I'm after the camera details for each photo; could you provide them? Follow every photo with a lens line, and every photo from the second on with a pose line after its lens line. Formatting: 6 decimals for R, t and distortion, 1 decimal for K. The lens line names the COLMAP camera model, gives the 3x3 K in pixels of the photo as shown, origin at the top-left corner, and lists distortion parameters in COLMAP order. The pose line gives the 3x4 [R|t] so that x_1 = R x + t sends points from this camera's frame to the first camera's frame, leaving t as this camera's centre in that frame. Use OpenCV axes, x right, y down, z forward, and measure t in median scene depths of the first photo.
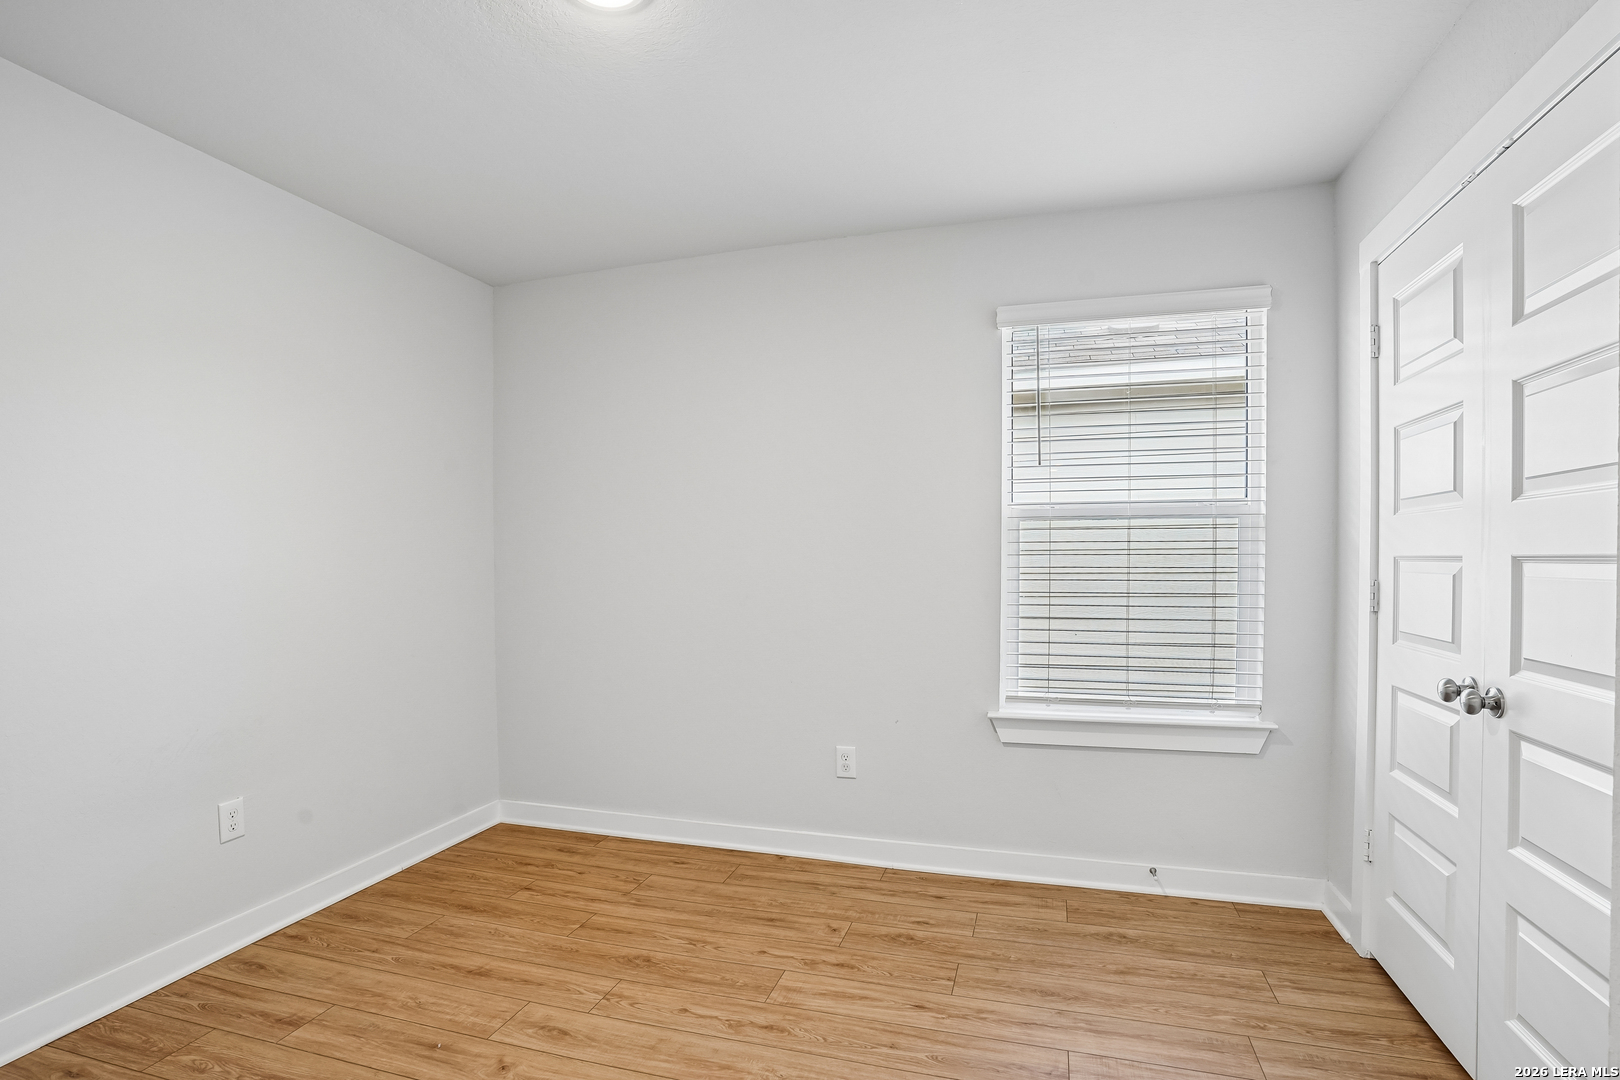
lens RADIAL K [[800.4, 0, 812.3], [0, 800.4, 552.6], [0, 0, 1]] dist [-0.033726, 0.002210]
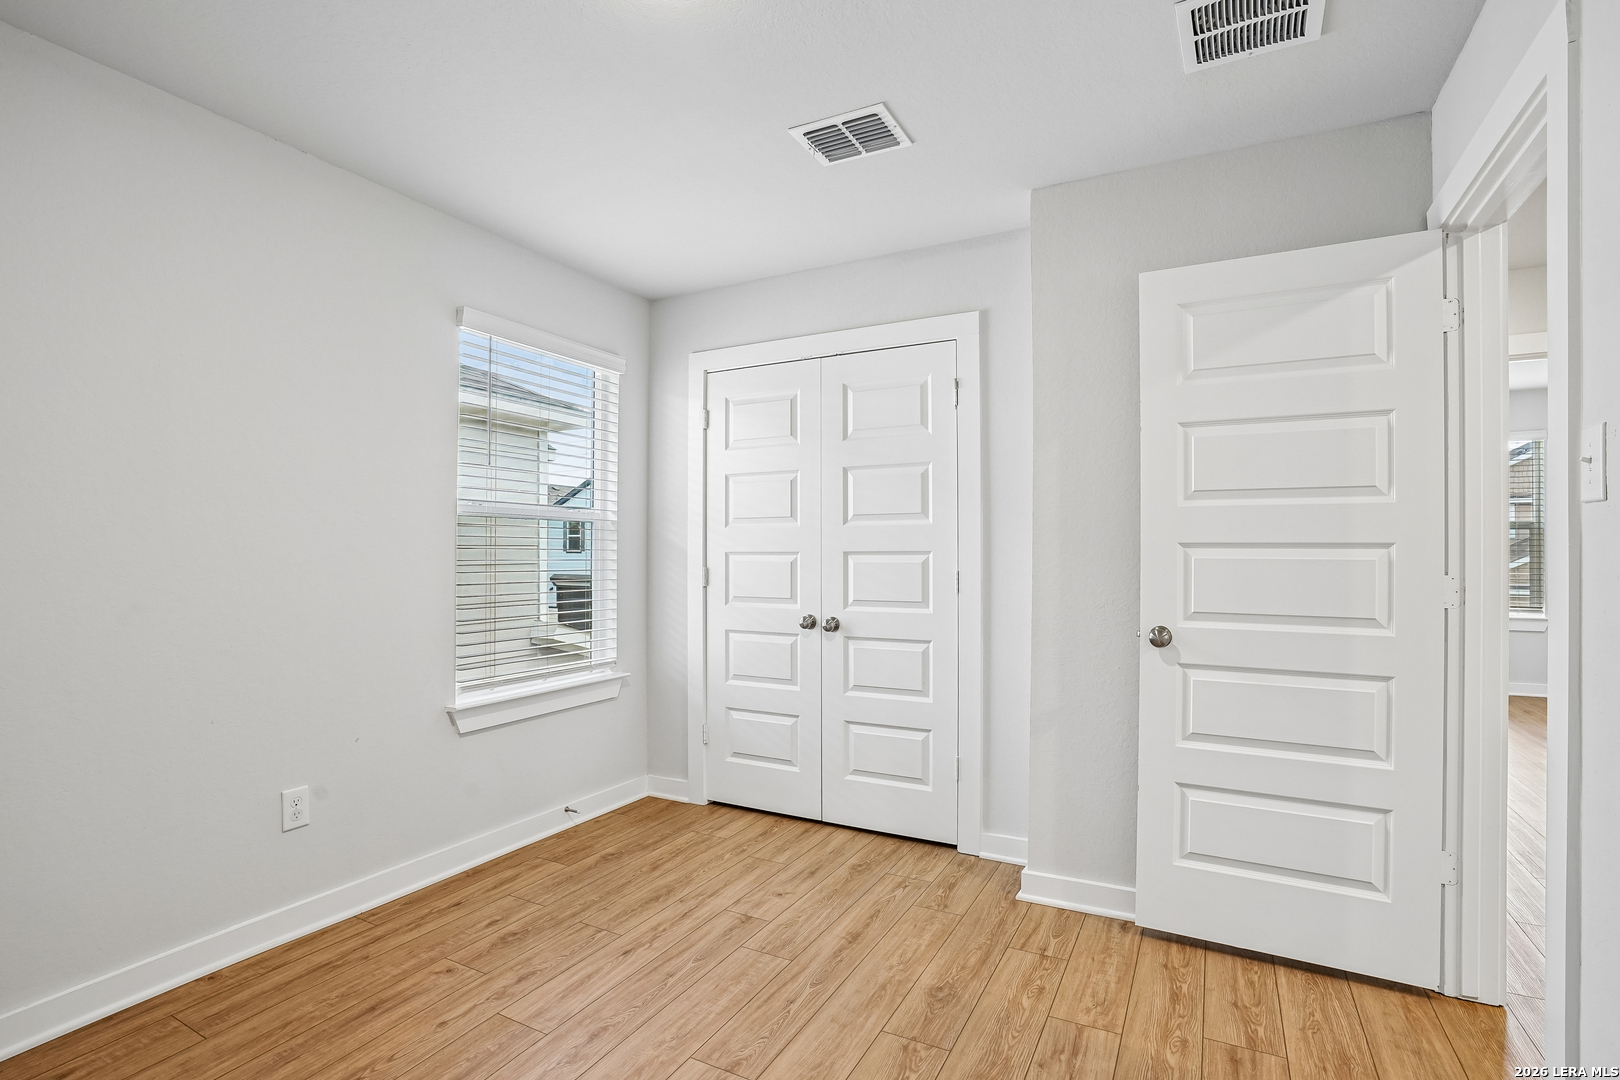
lens RADIAL K [[741.7, 0, 814.8], [0, 741.7, 540.5], [0, 0, 1]] dist [-0.013241, 0.003286]
pose [[0.219605, 0.029287, 0.975149, -0.684041], [-0.006647, 0.999571, -0.028524, 0.021685], [-0.975566, -0.000218, 0.219705, 0.426189]]
